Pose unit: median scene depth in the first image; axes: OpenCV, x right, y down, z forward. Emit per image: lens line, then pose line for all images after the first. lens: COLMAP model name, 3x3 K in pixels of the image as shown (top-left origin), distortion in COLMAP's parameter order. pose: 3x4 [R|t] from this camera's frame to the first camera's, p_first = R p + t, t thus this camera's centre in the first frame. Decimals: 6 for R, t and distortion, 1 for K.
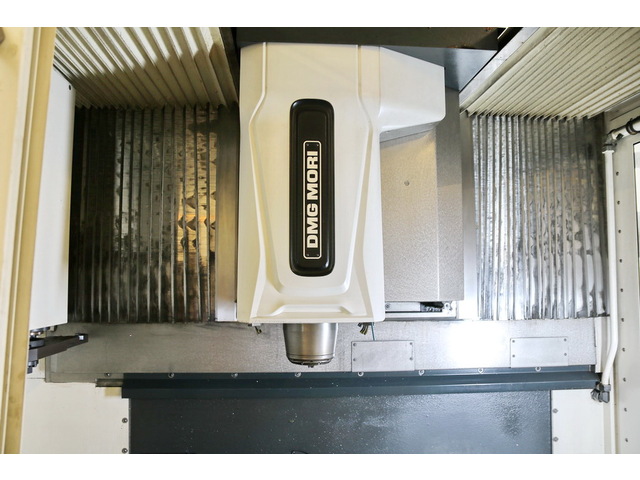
lens RADIAL K [[517.9, 0, 322.8], [0, 517.9, 252.2], [0, 0, 1]] dist [-0.124614, 0.109453]
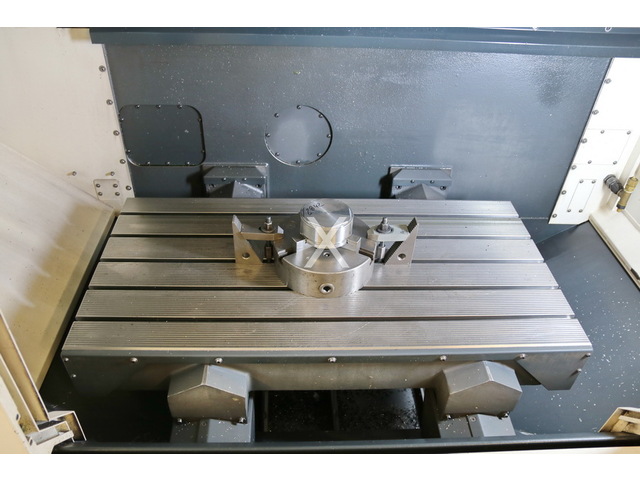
lens RADIAL K [[517.9, 0, 320.3], [0, 517.9, 251.0], [0, 0, 1]] dist [-0.124614, 0.109453]
pose [[0.998677, 0.051409, 0.000670, -0.009235], [-0.038152, 0.732287, 0.679927, -0.032345], [0.034464, -0.679053, 0.733280, 0.179367]]
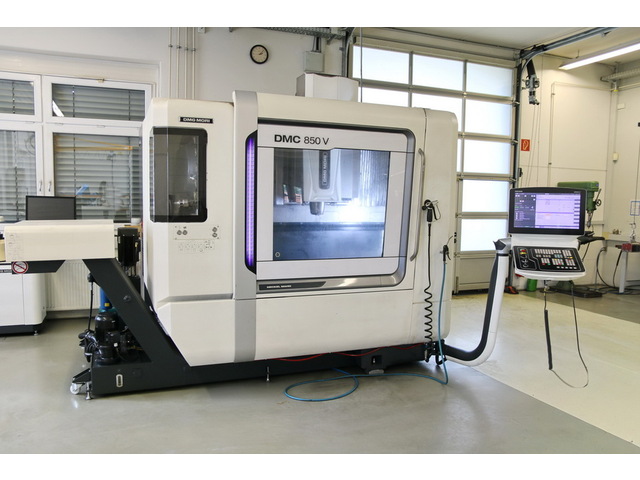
lens RADIAL K [[517.9, 0, 311.6], [0, 517.9, 242.4], [0, 0, 1]] dist [-0.124614, 0.109453]
pose [[0.952228, -0.009254, 0.305248, -0.890662], [-0.035910, 0.989213, 0.142011, -0.073039], [-0.303270, -0.146188, 0.941624, -1.815305]]
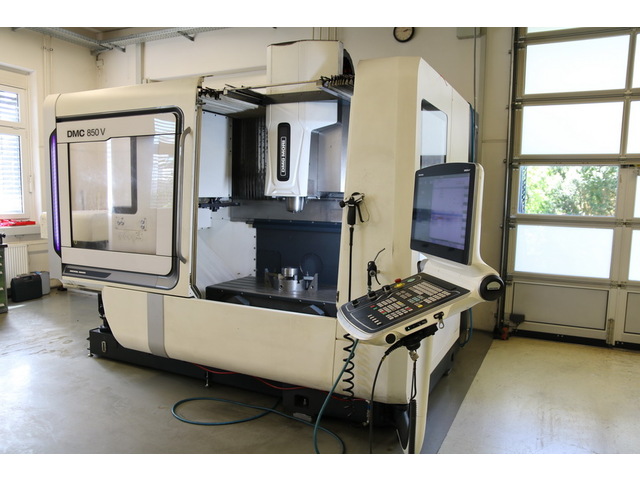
lens RADIAL K [[505.2, 0, 318.3], [0, 505.2, 244.9], [0, 0, 1]] dist [-0.109500, 0.089916]
pose [[0.864773, 0.069882, -0.497276, 1.211614], [0.007578, 0.988341, 0.152070, -0.025153], [0.502105, -0.135274, 0.854161, -1.097275]]
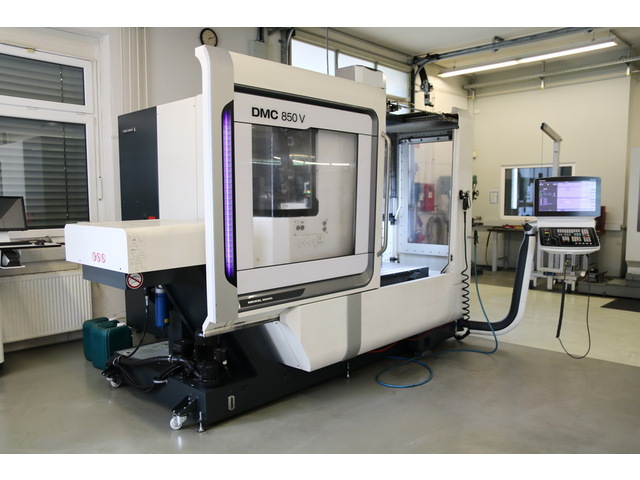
lens RADIAL K [[522.0, 0, 323.7], [0, 522.0, 245.9], [0, 0, 1]] dist [-0.081704, 0.071348]
pose [[0.735293, -0.064756, 0.674649, -2.064621], [-0.032864, 0.990847, 0.130925, 0.016825], [-0.676953, -0.118440, 0.726435, -1.138096]]
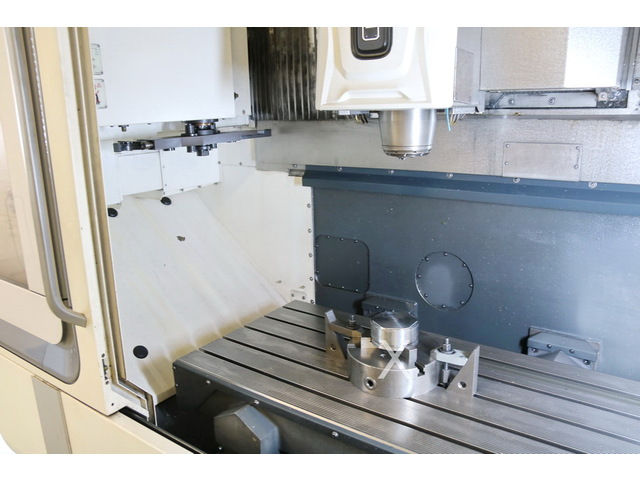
lens RADIAL K [[517.9, 0, 315.6], [0, 517.9, 246.6], [0, 0, 1]] dist [-0.124614, 0.109453]
pose [[0.763085, 0.152031, -0.628163, 0.384906], [0.062828, 0.949886, 0.306219, 0.056900], [0.643237, -0.273137, 0.715291, 0.124369]]
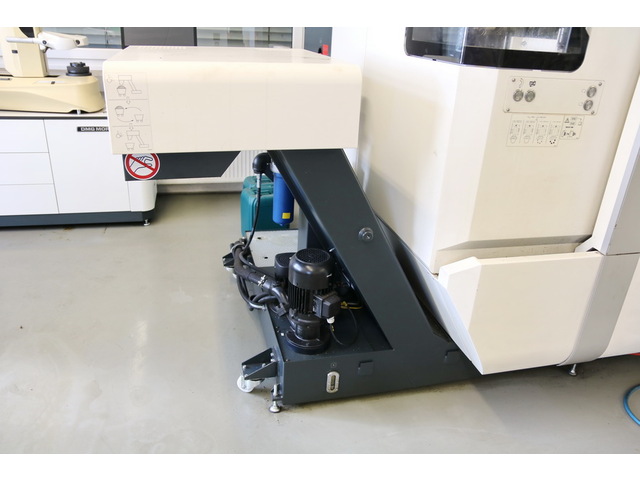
lens RADIAL K [[517.9, 0, 316.2], [0, 517.9, 245.5], [0, 0, 1]] dist [-0.124614, 0.109453]
pose [[0.986645, -0.016090, 0.162089, -1.247177], [-0.059704, 0.890128, 0.451783, 0.073479], [-0.151549, -0.455427, 0.877279, -0.412113]]
